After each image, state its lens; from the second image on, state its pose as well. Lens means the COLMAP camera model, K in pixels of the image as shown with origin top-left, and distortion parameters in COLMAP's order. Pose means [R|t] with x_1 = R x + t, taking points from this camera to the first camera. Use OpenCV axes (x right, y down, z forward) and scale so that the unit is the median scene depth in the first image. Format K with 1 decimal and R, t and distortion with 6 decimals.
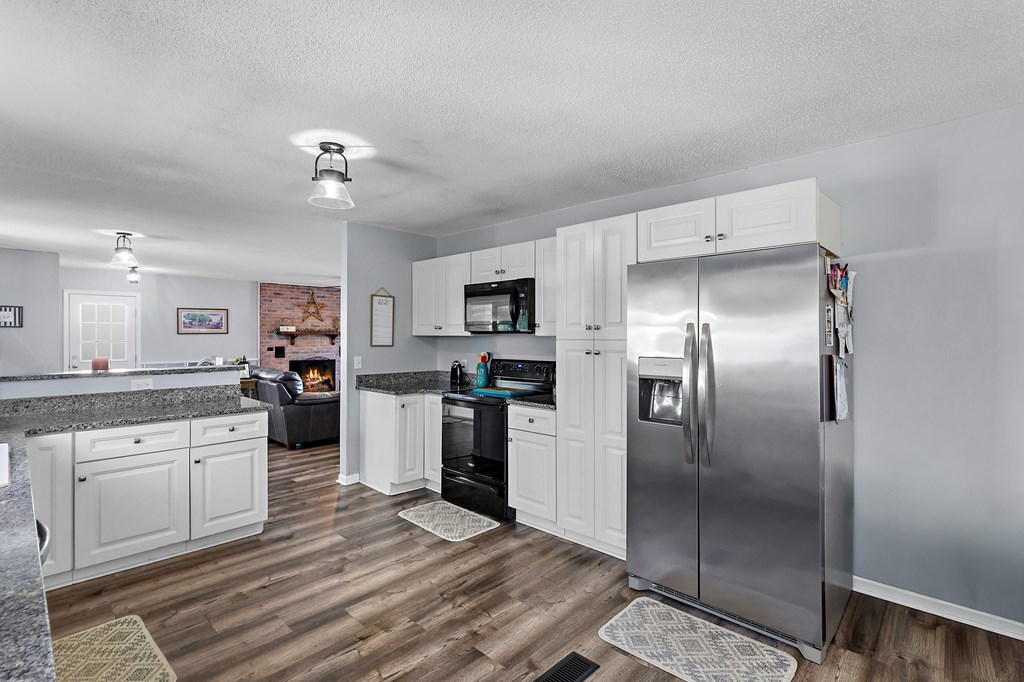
lens RADIAL K [[485.9, 0, 521.0], [0, 485.9, 337.9], [0, 0, 1]] dist [-0.002533, 0.001446]
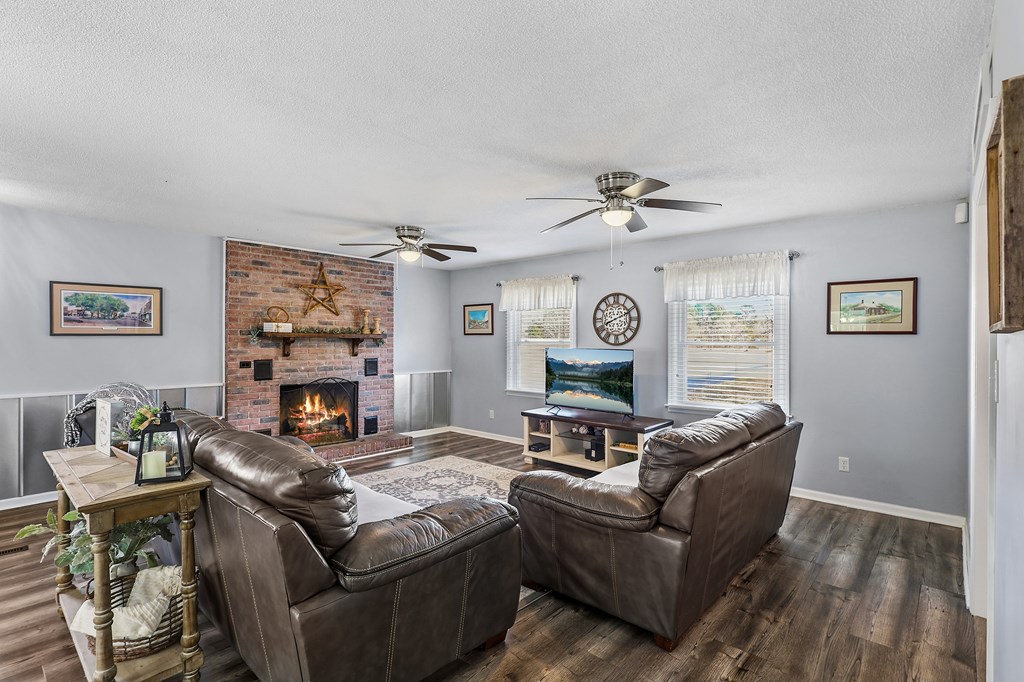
lens RADIAL K [[485.9, 0, 515.8], [0, 485.9, 346.0], [0, 0, 1]] dist [-0.002533, 0.001446]
pose [[0.999354, 0.004362, 0.035680, -0.490988], [-0.004504, 0.999982, 0.003901, -0.002492], [-0.035663, -0.004060, 0.999356, 0.938058]]
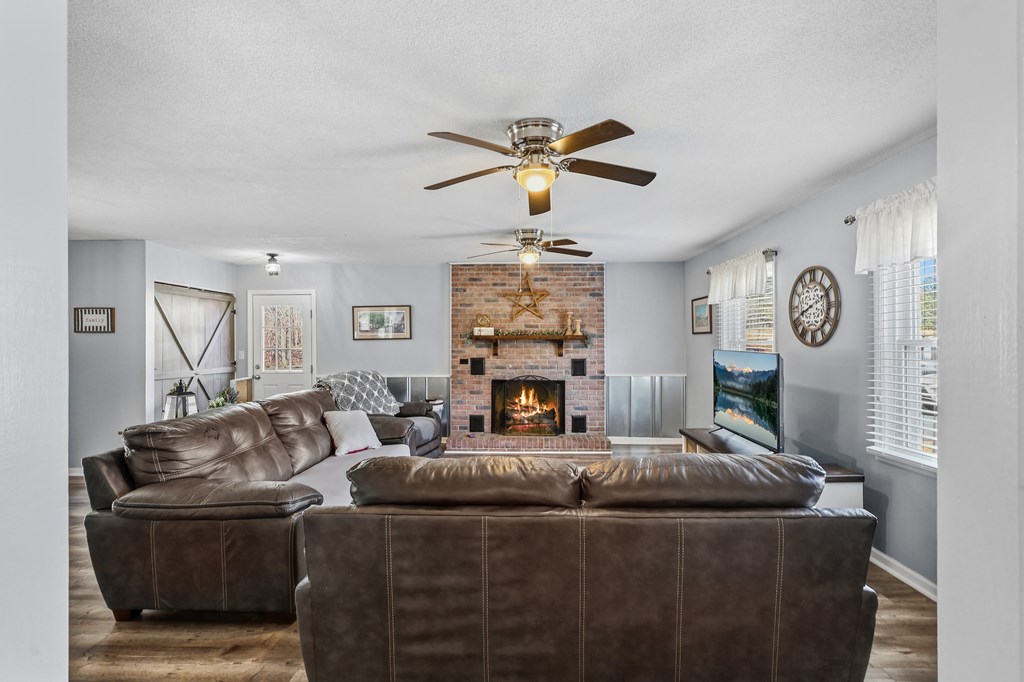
lens RADIAL K [[485.9, 0, 518.4], [0, 485.9, 341.6], [0, 0, 1]] dist [-0.002533, 0.001446]
pose [[0.674783, -0.002615, -0.738012, 0.076134], [-0.000788, 0.999991, -0.004264, -0.004129], [0.738016, 0.003459, 0.674775, 1.251127]]
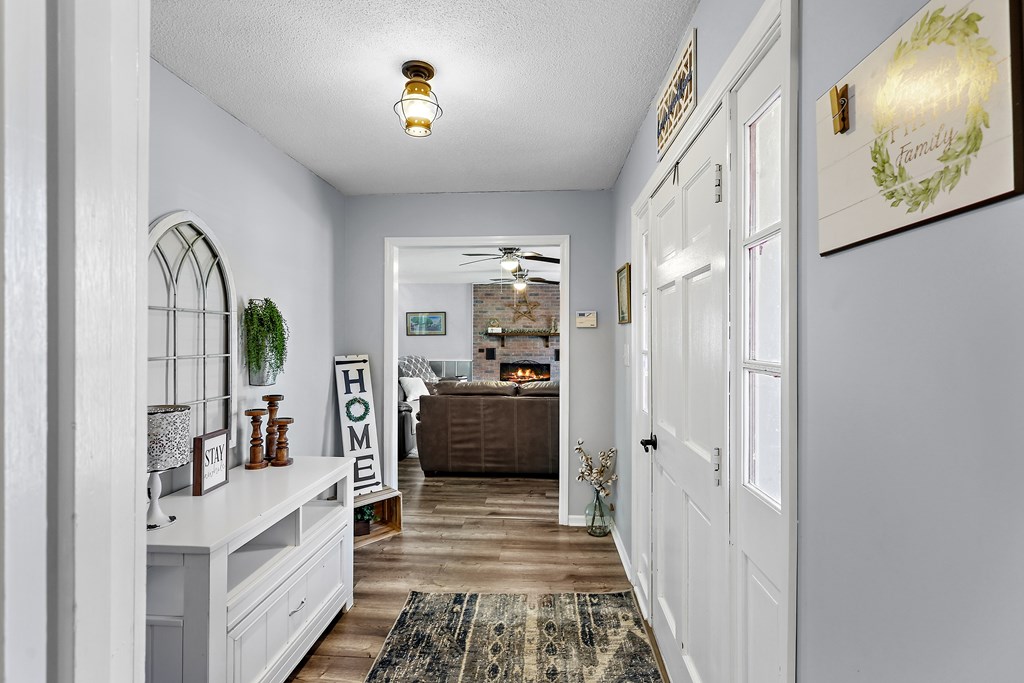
lens RADIAL K [[485.9, 0, 519.1], [0, 485.9, 334.8], [0, 0, 1]] dist [-0.002533, 0.001446]
pose [[0.640003, -0.002537, -0.768368, 0.625362], [-0.005612, 0.999952, -0.007976, -0.003796], [0.768352, 0.009417, 0.639958, 0.882207]]
